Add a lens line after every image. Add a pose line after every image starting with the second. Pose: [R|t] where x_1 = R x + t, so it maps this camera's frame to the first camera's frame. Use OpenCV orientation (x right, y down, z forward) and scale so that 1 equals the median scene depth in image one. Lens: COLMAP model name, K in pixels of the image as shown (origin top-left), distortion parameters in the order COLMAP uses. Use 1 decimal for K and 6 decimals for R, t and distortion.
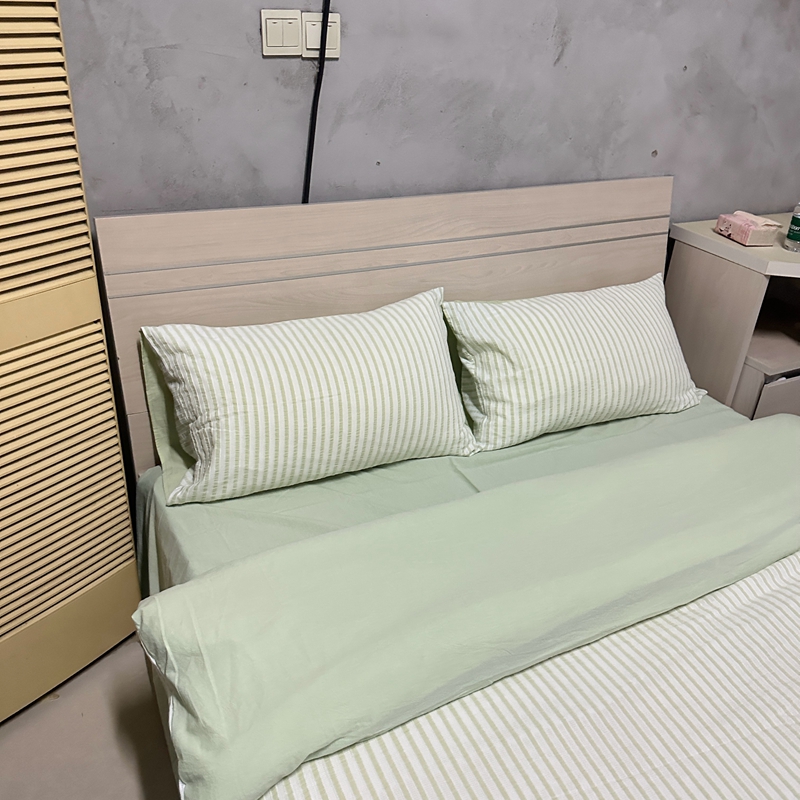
lens RADIAL K [[746.1, 0, 404.3], [0, 746.1, 402.3], [0, 0, 1]] dist [0.130388, -0.223369]
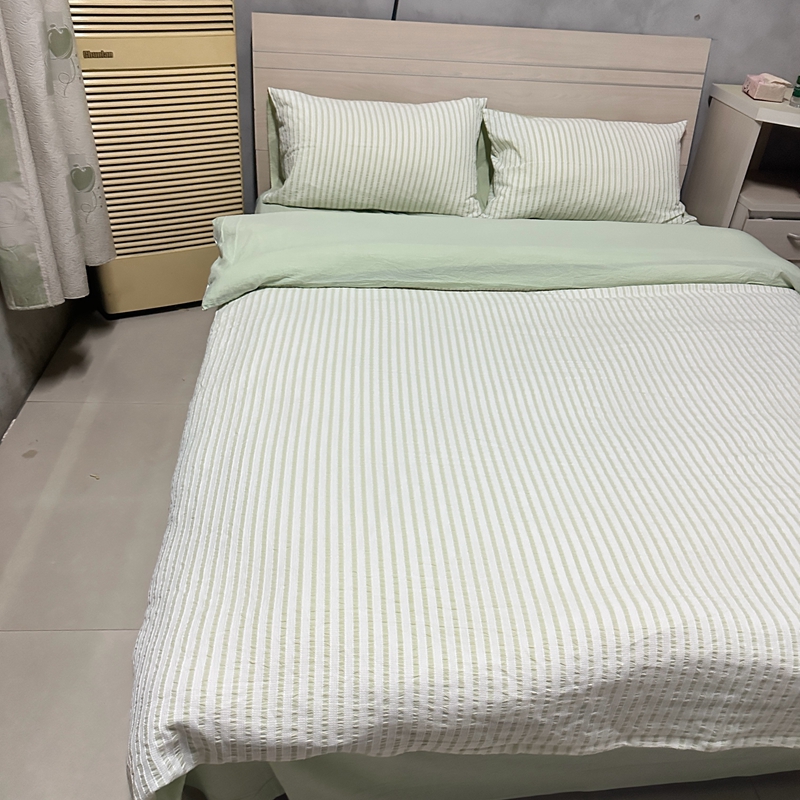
lens RADIAL K [[740.0, 0, 390.5], [0, 740.0, 402.5], [0, 0, 1]] dist [0.115940, -0.208298]
pose [[0.929301, 0.211511, -0.302757, 0.430850], [-0.190708, 0.976836, 0.097064, 0.293035], [0.316274, -0.032464, 0.948112, -0.364780]]
